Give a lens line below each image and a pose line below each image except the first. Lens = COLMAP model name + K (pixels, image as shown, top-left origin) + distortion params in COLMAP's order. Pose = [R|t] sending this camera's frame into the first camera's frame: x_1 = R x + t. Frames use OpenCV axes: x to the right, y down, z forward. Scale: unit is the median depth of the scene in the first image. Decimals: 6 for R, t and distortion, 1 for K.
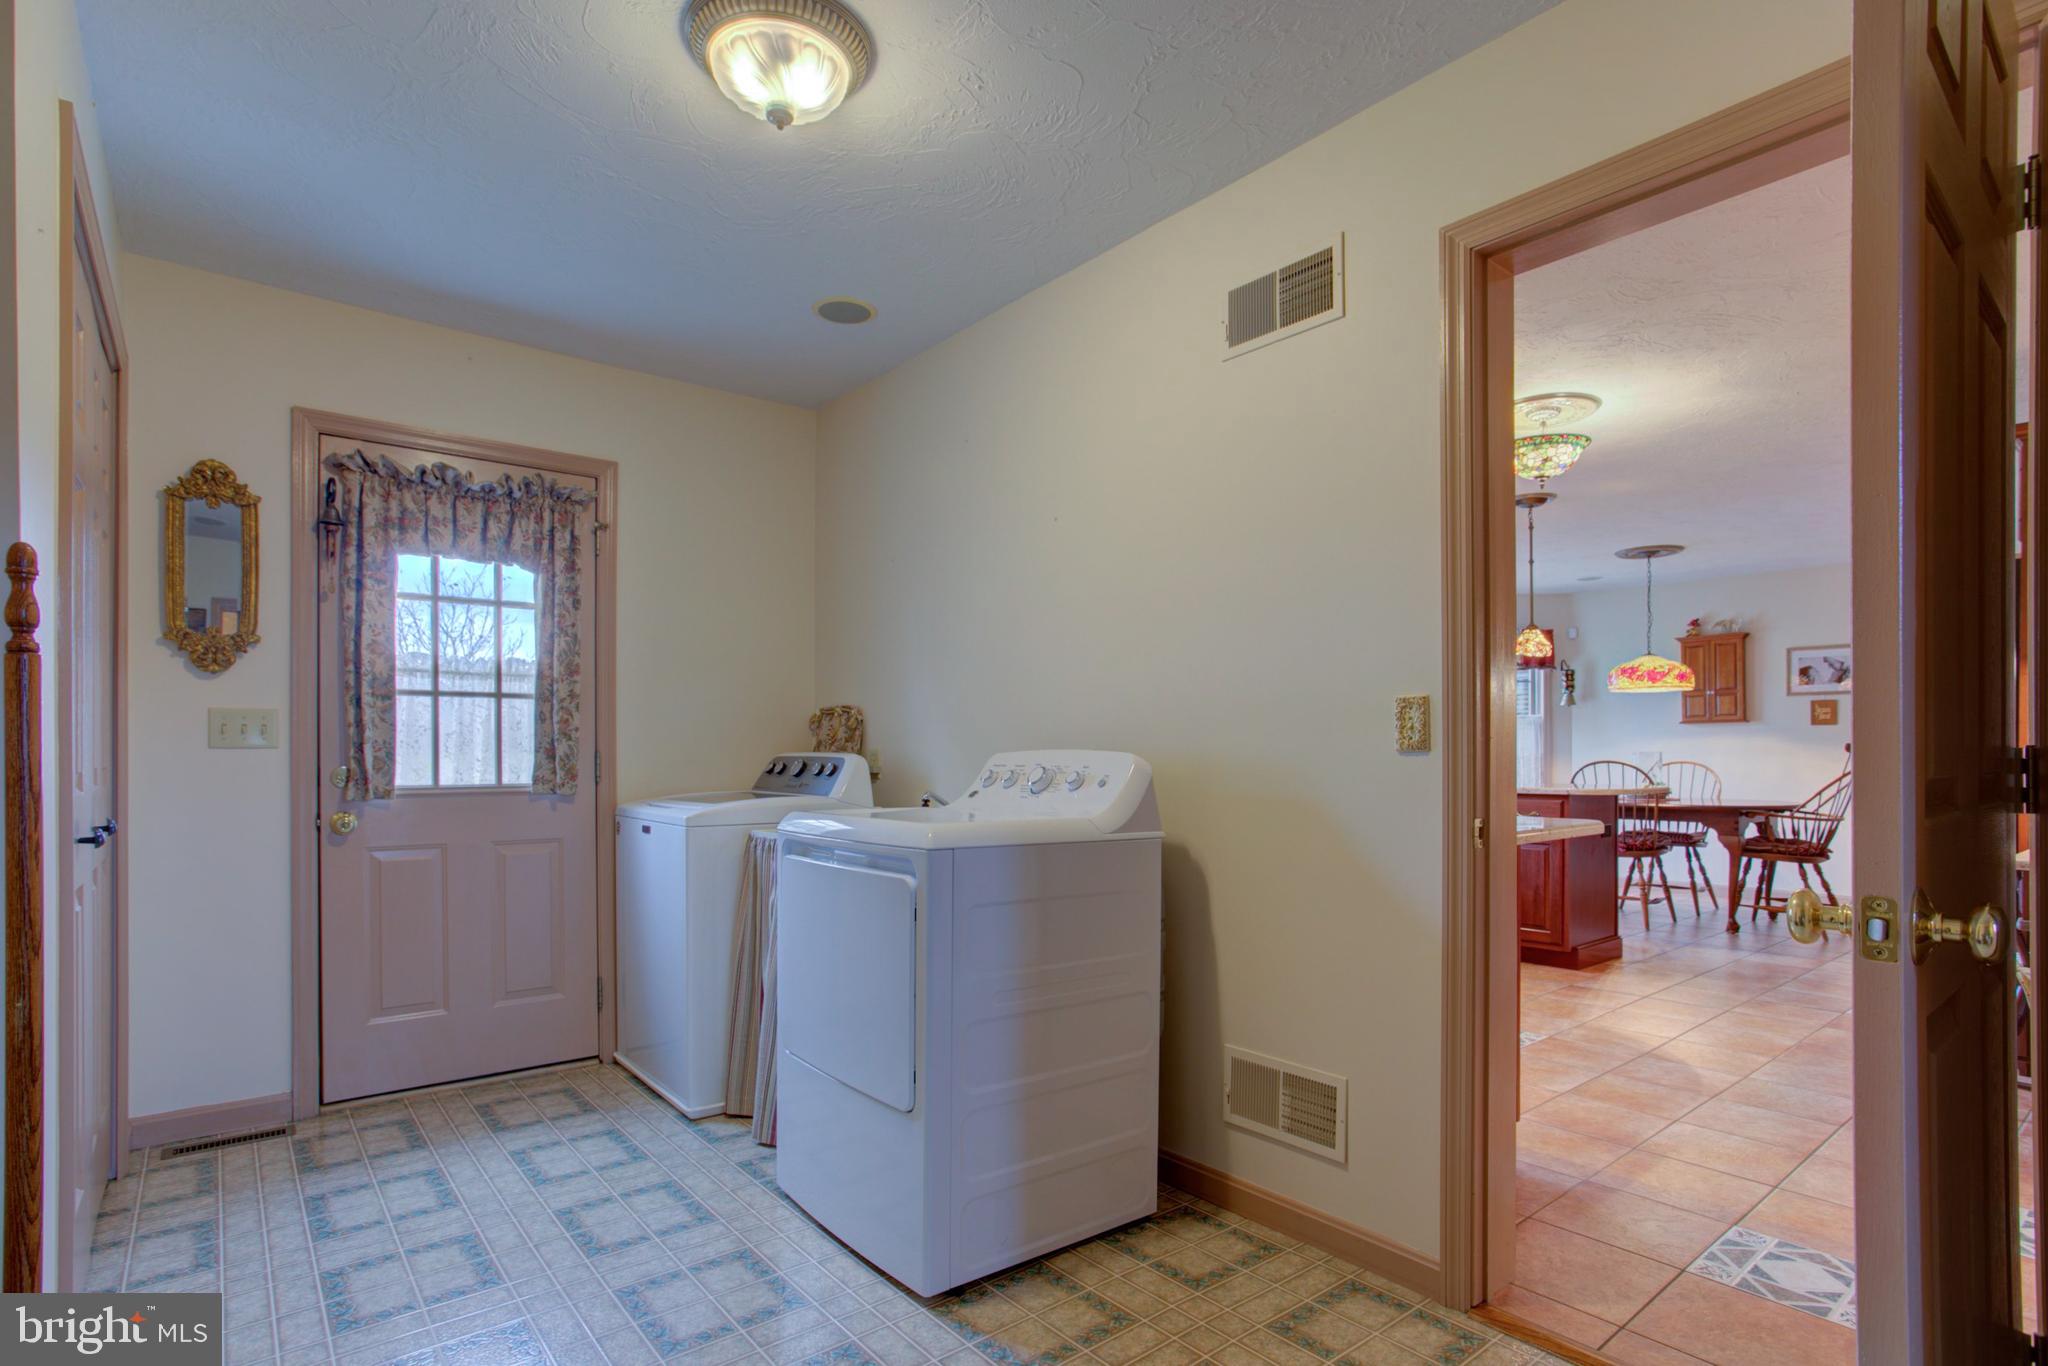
lens RADIAL K [[996.5, 0, 1012.8], [0, 996.5, 750.5], [0, 0, 1]] dist [-0.040191, 0.019159]
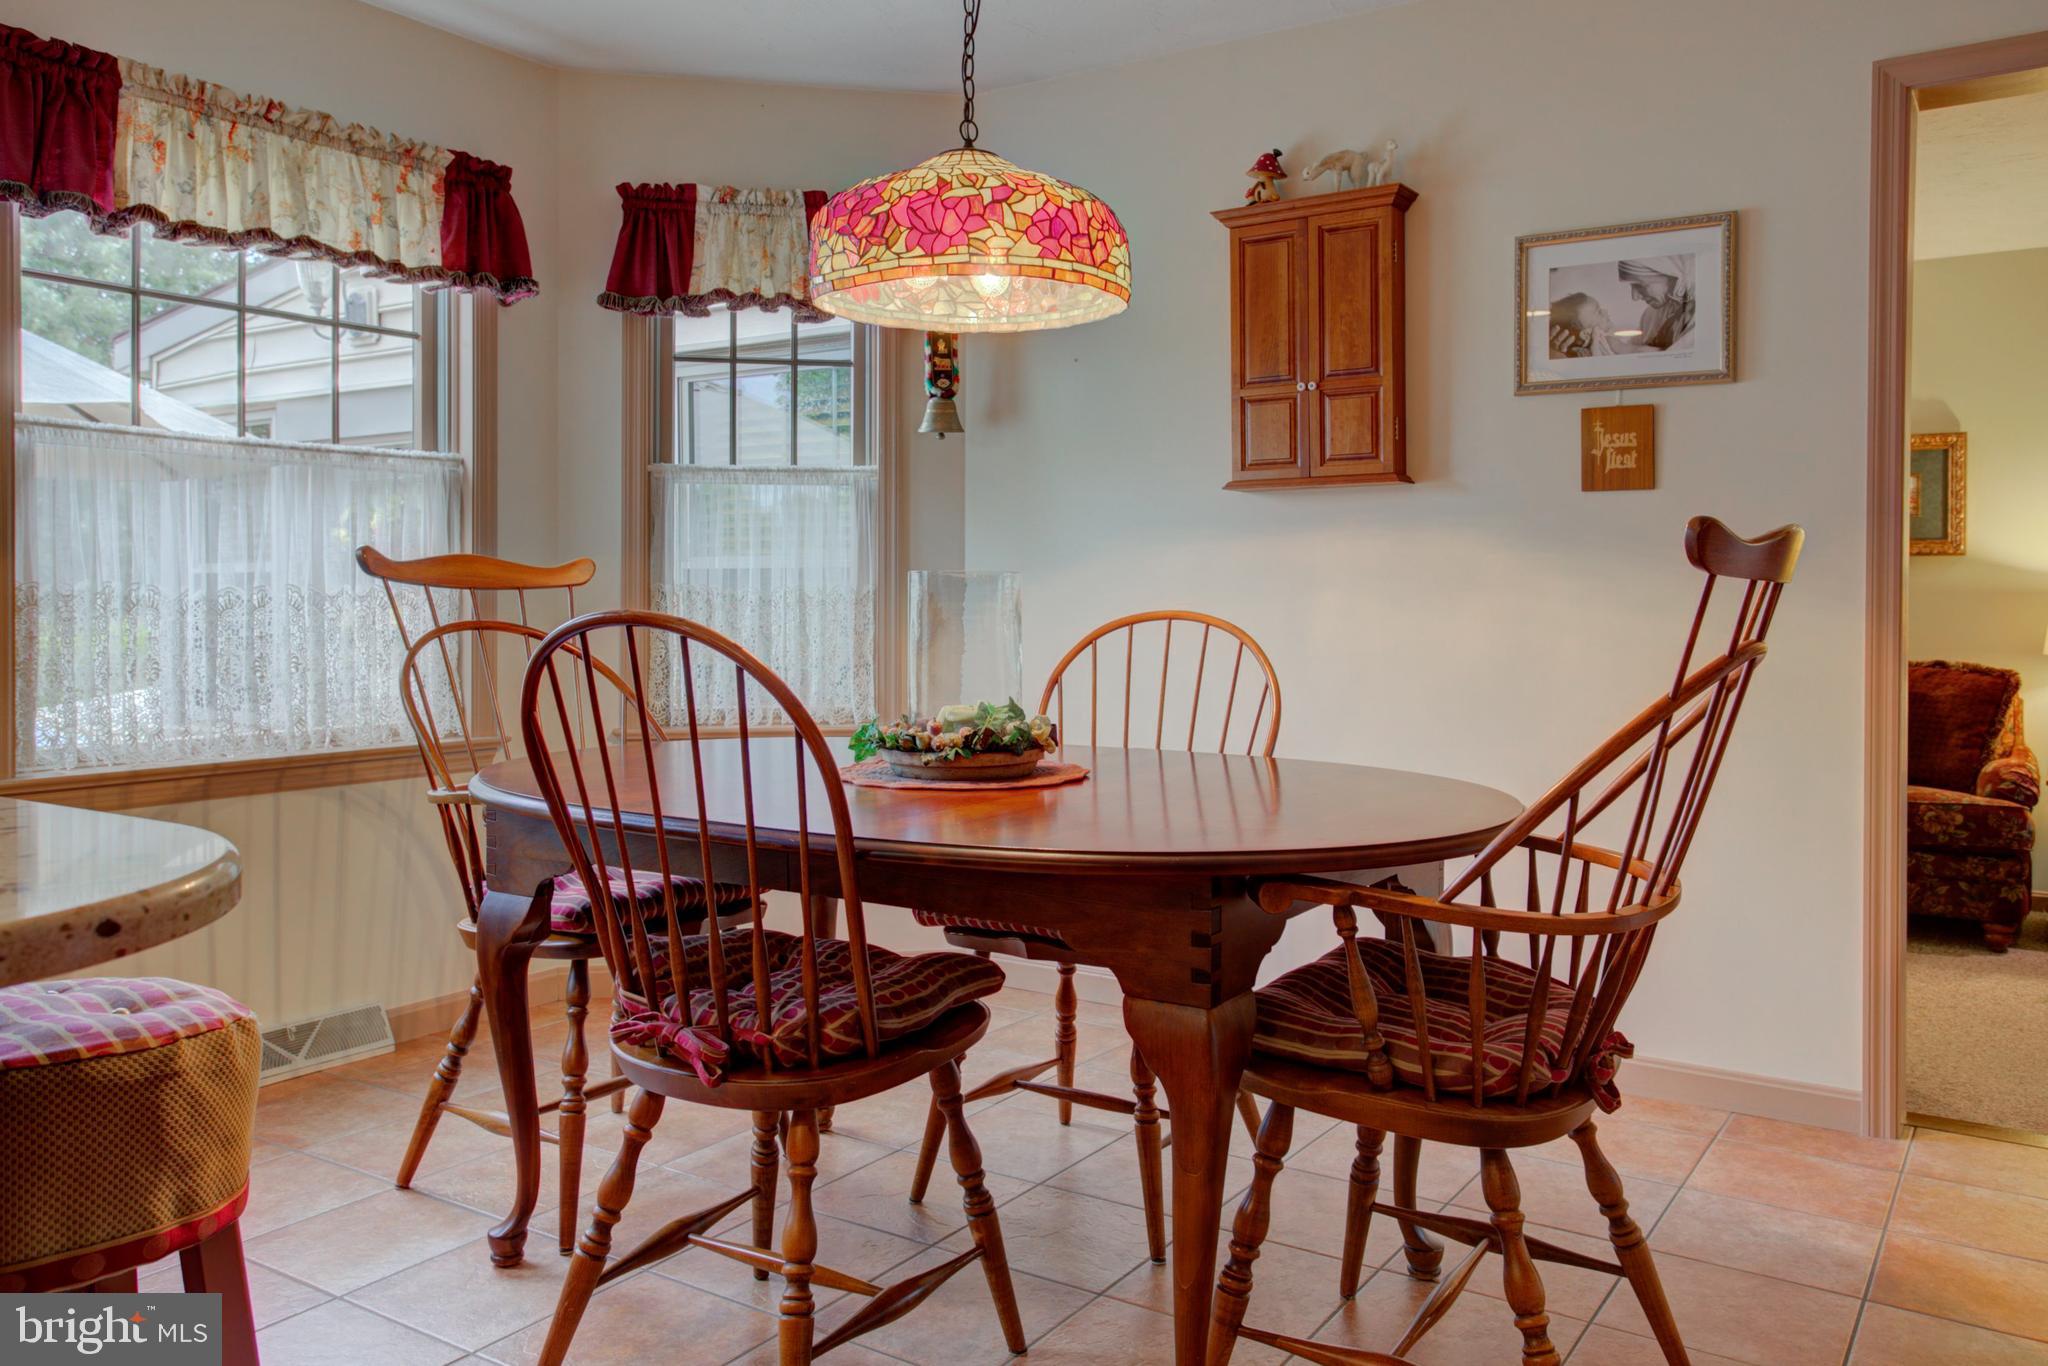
lens RADIAL K [[1563.6, 0, 1000.5], [0, 1563.6, 597.1], [0, 0, 1]] dist [-0.007482, 0.013997]
pose [[0.955488, 0.002383, 0.295022, 0.550034], [-0.003915, 0.999982, 0.004601, 0.005416], [-0.295005, -0.005552, 0.955479, 0.648755]]
